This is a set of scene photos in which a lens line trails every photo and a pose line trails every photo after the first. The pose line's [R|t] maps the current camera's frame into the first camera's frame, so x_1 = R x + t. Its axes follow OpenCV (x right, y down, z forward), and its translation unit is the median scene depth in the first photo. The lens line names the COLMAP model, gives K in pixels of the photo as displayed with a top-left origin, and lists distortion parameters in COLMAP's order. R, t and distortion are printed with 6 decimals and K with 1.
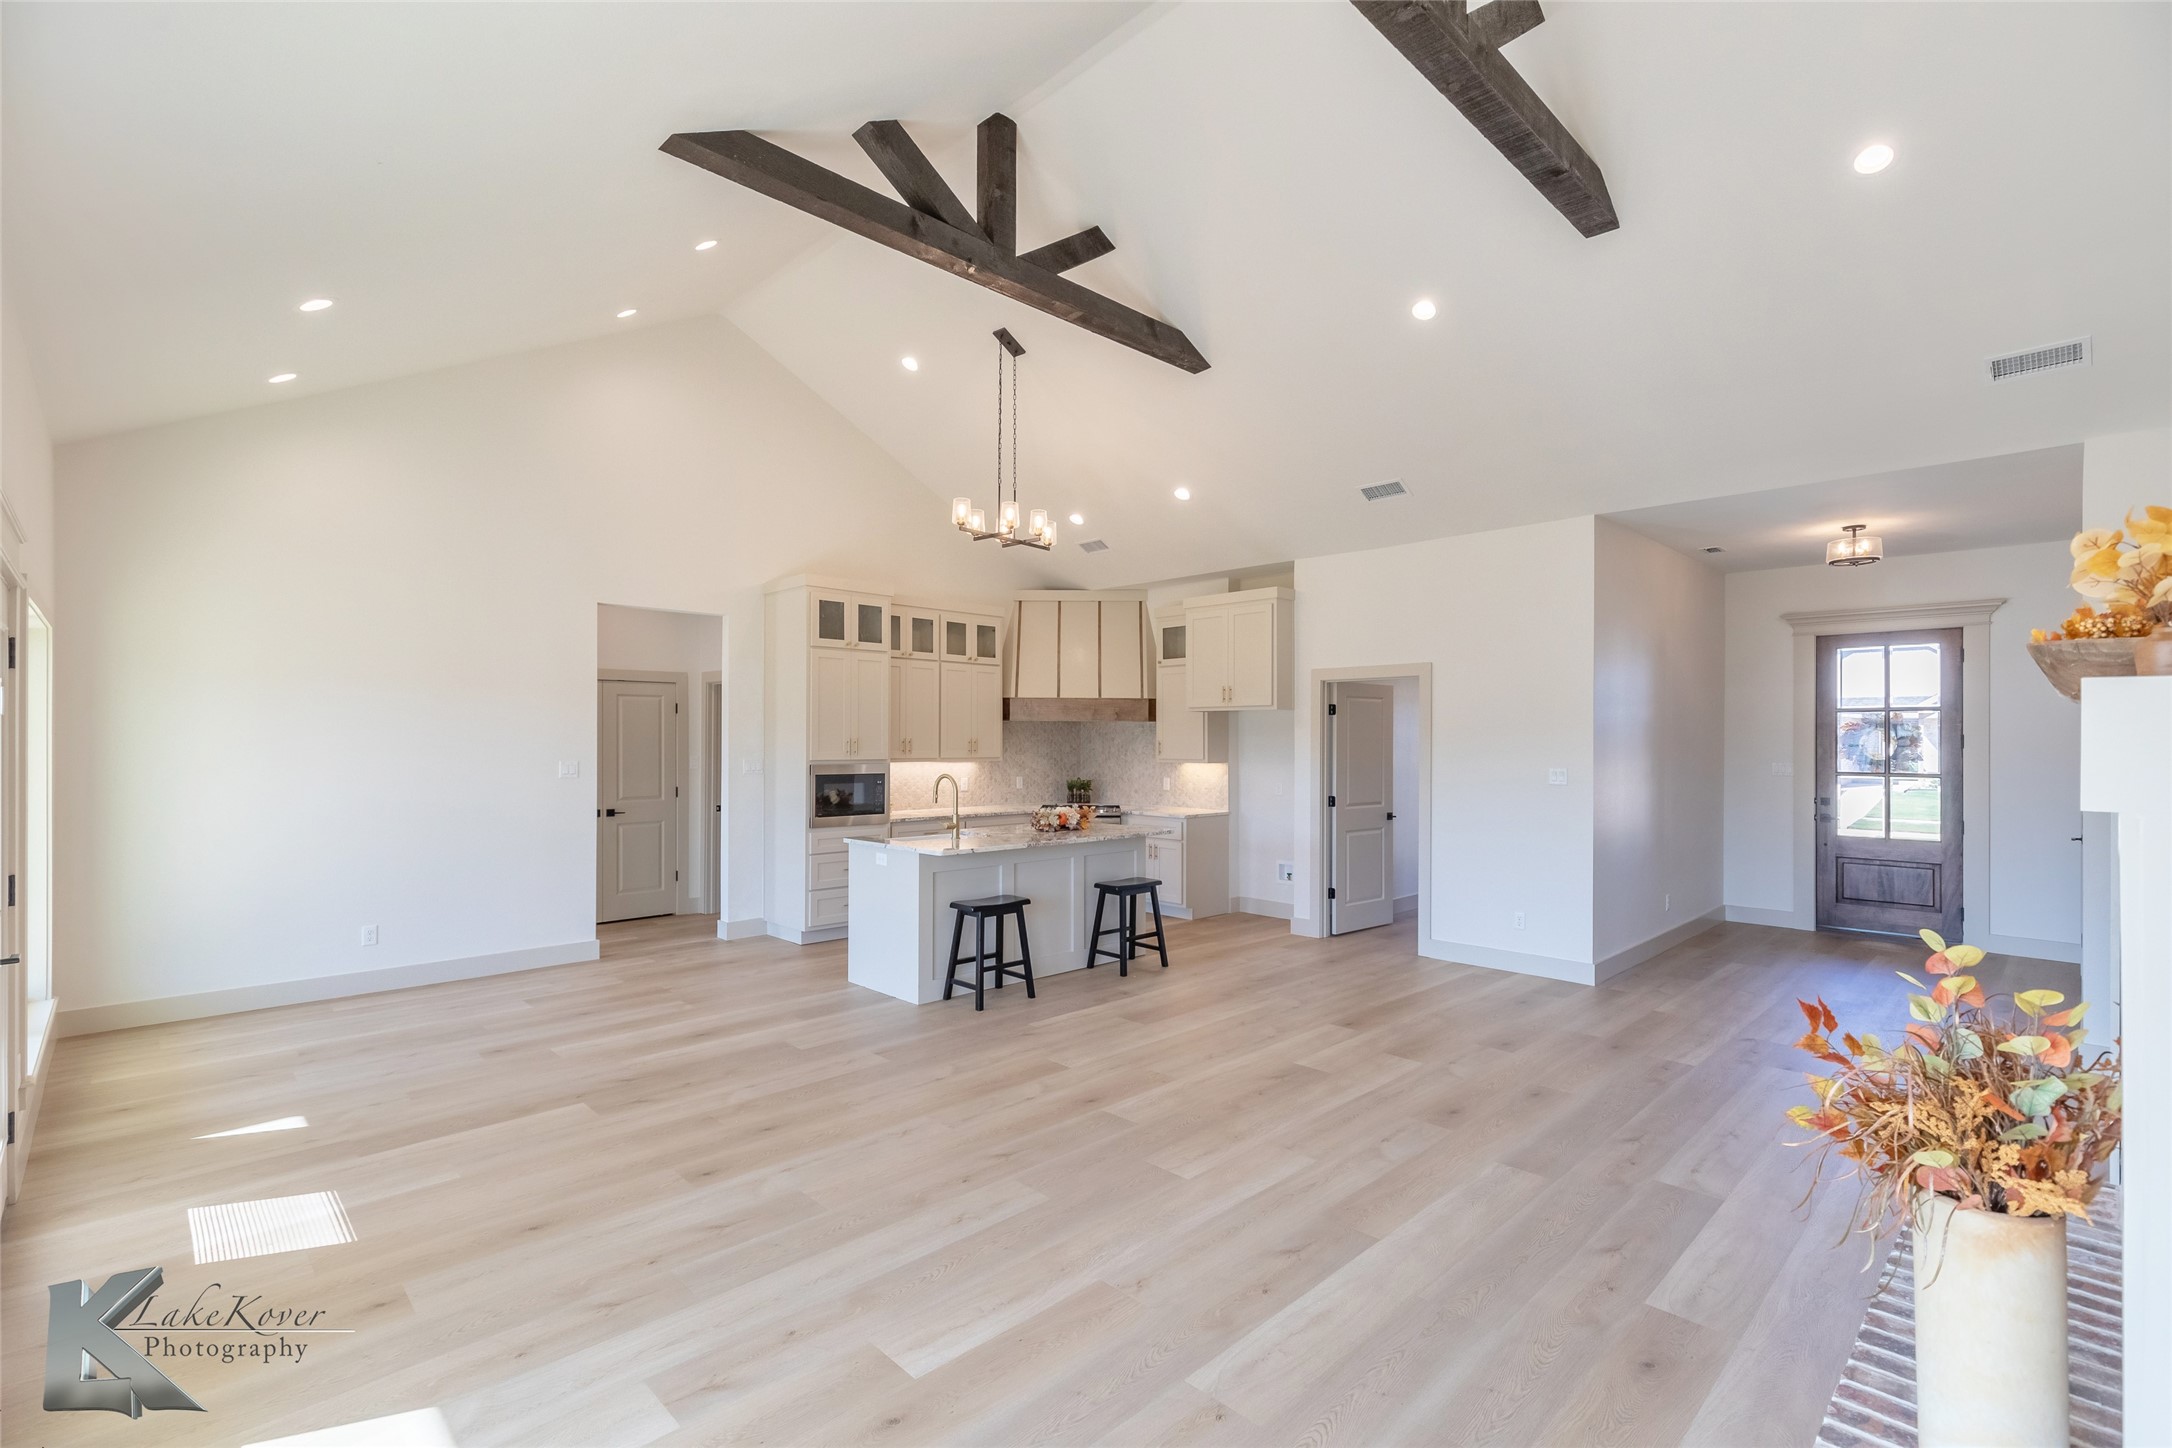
lens RADIAL K [[983.8, 0, 1088.9], [0, 983.8, 732.2], [0, 0, 1]] dist [0.012156, -0.003066]
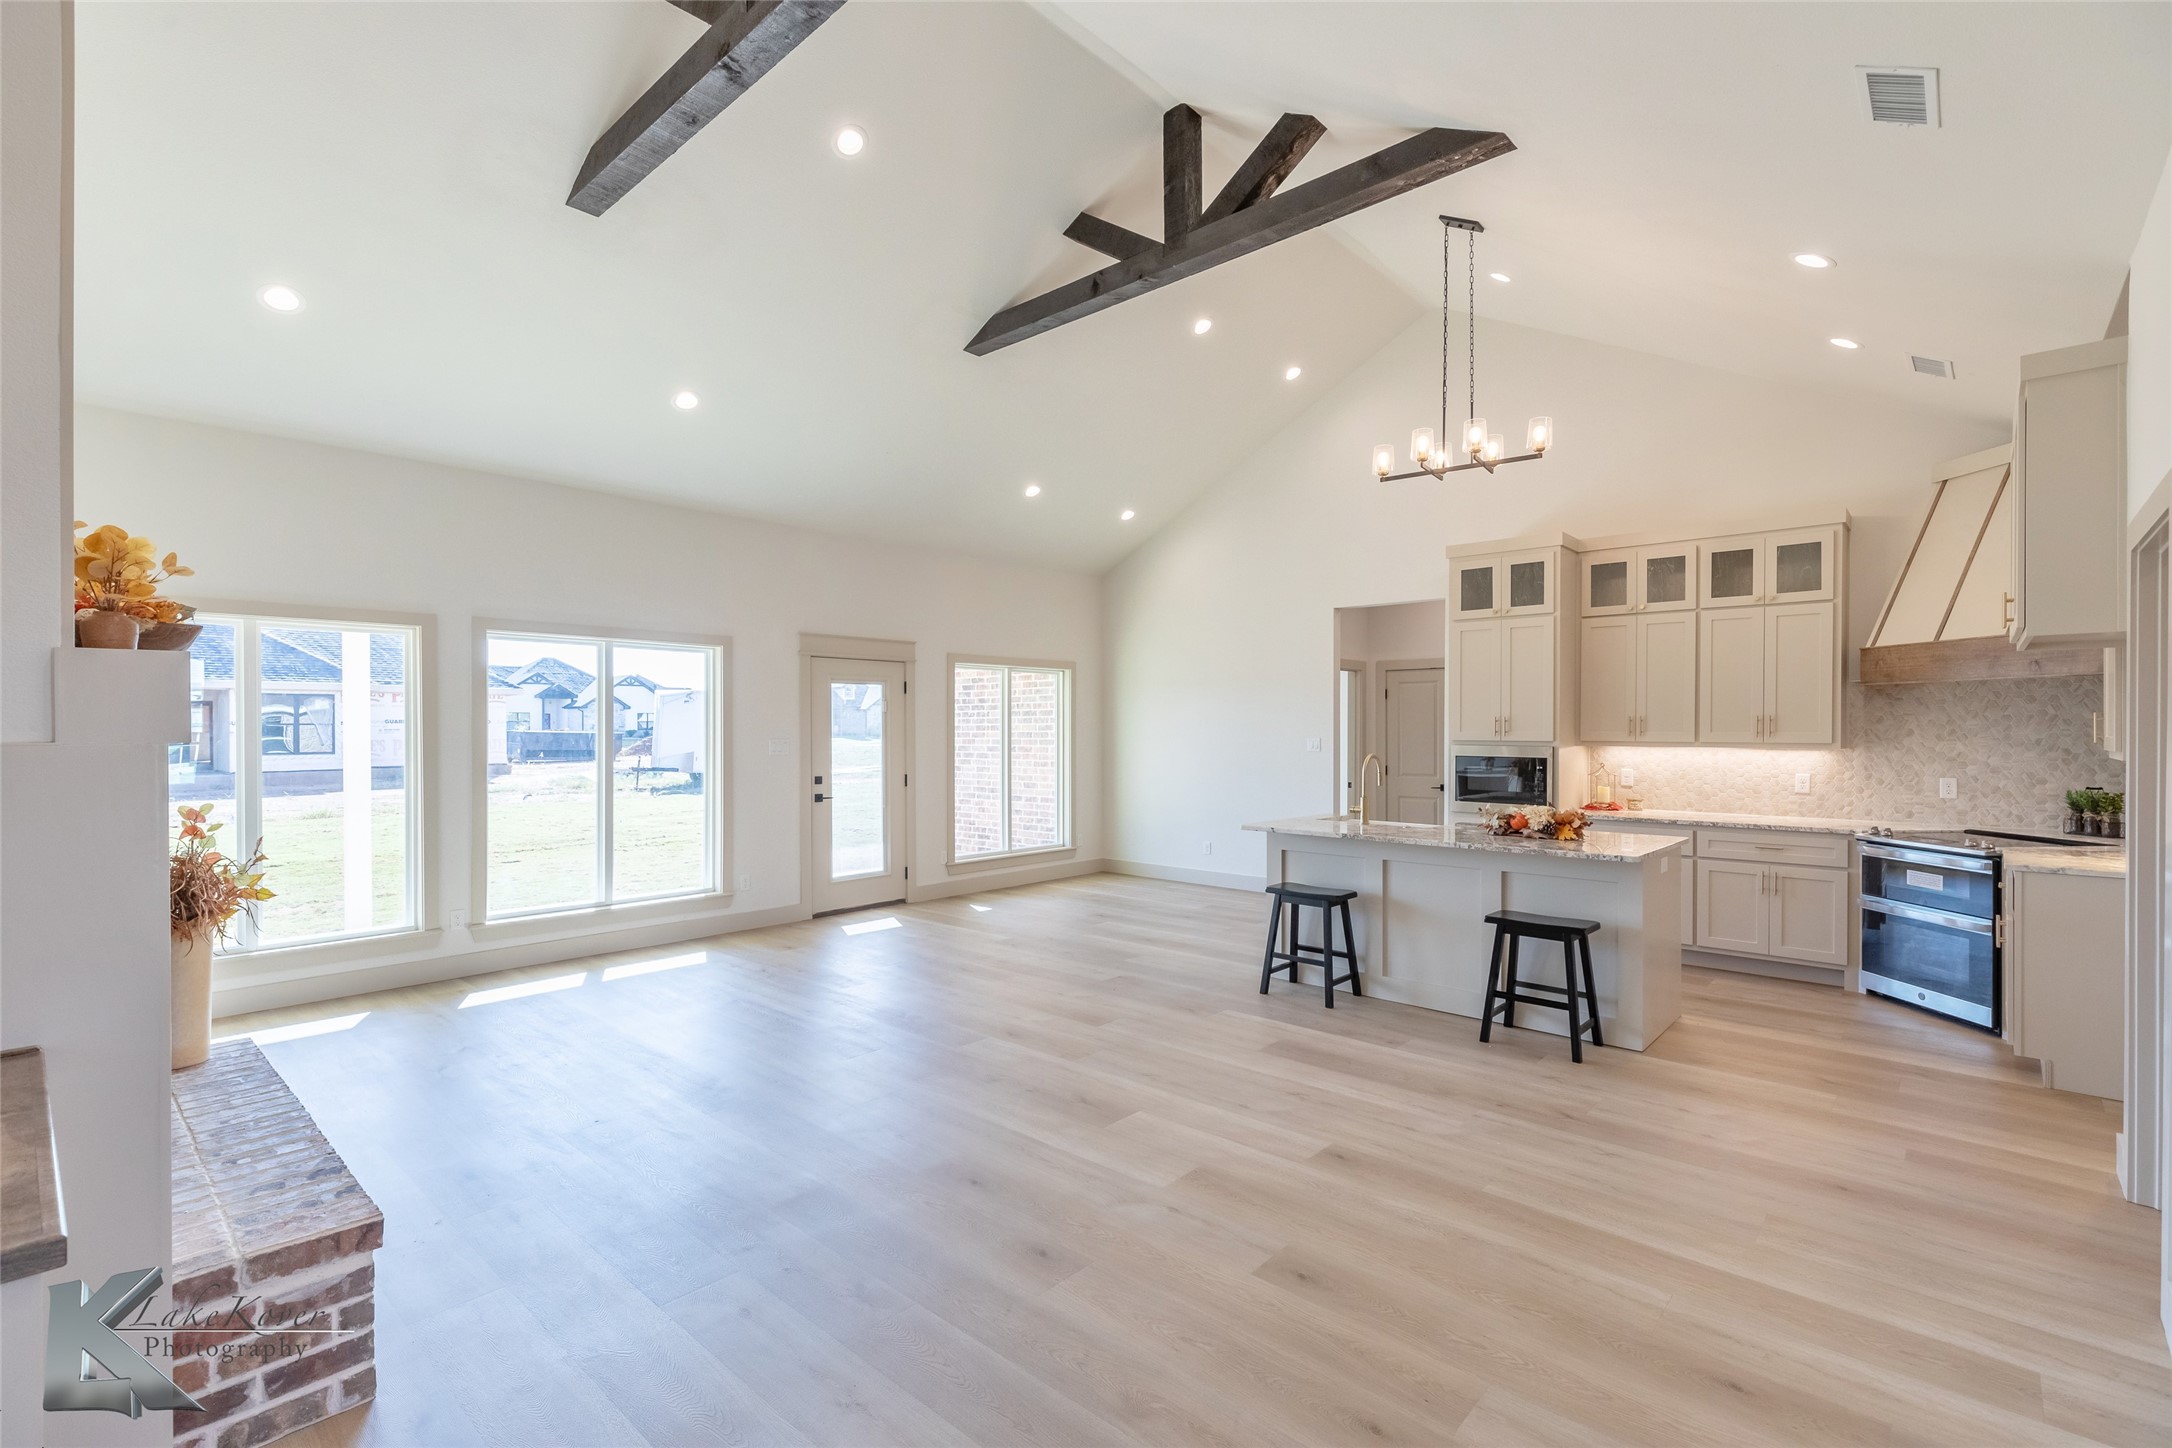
lens RADIAL K [[983.8, 0, 1086.9], [0, 983.8, 730.3], [0, 0, 1]] dist [0.012156, -0.003066]
pose [[0.051550, -0.001390, -0.998669, 0.750852], [0.008686, 0.999962, -0.000943, 0.019142], [0.998633, -0.008626, 0.051560, 0.684955]]
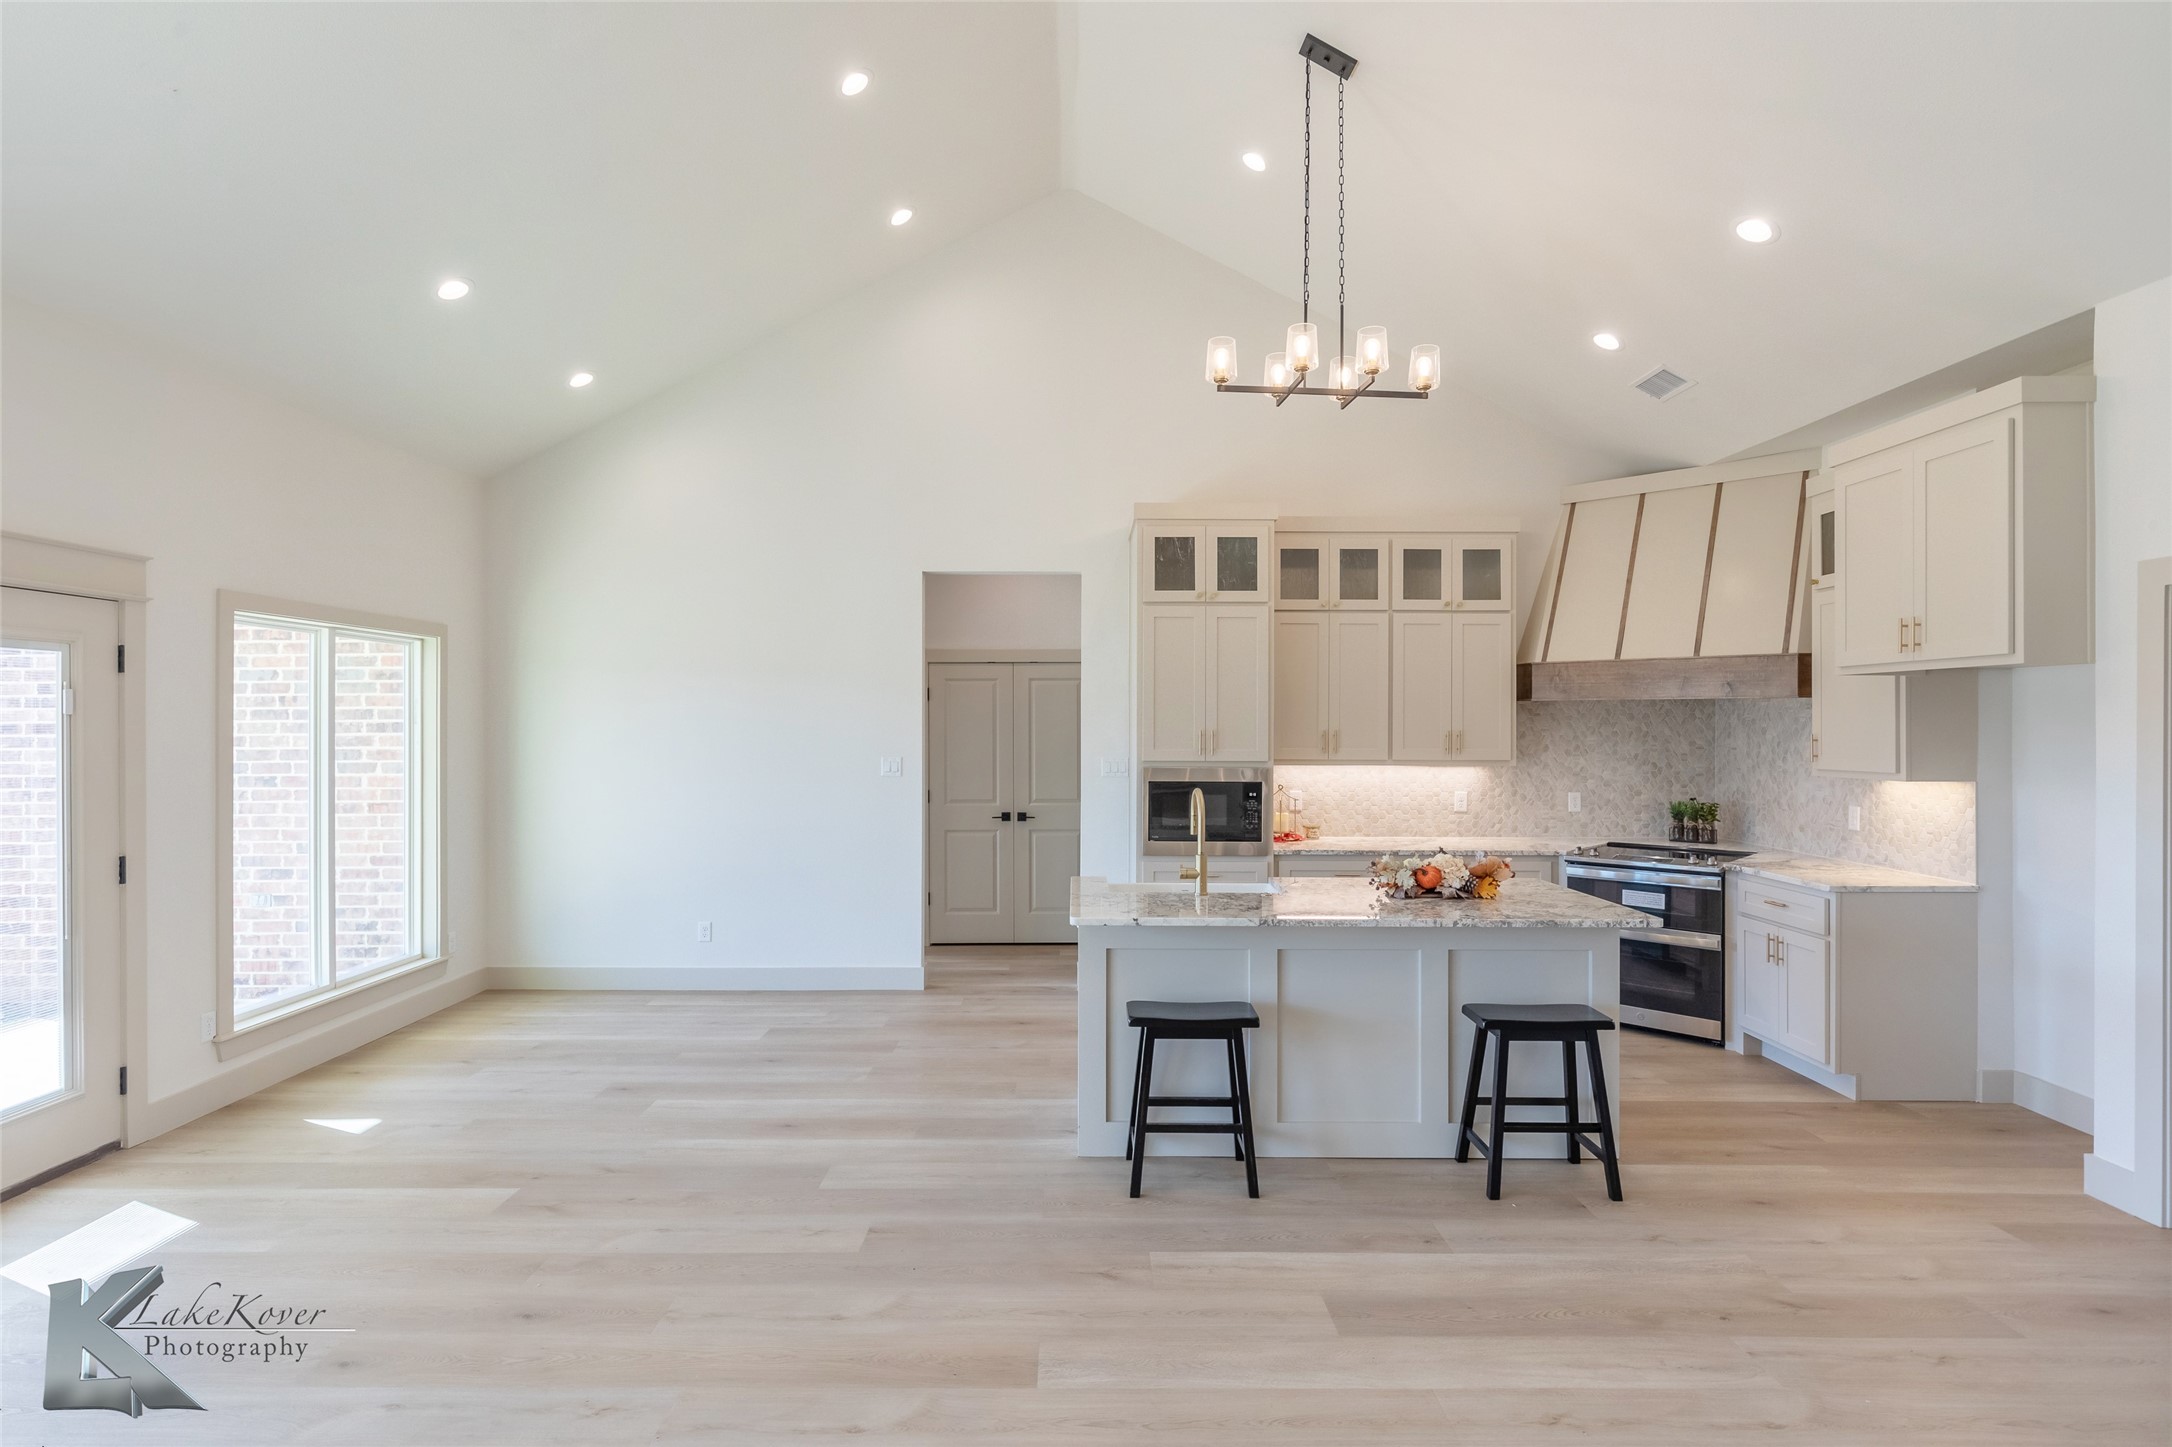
lens RADIAL K [[1107.4, 0, 1075.0], [0, 1107.4, 723.3], [0, 0, 1]] dist [0.000910, -0.001445]
pose [[0.710363, -0.003958, -0.703825, 0.290169], [0.006605, 0.999978, 0.001042, -0.000103], [0.703805, -0.005389, 0.710373, 0.447767]]
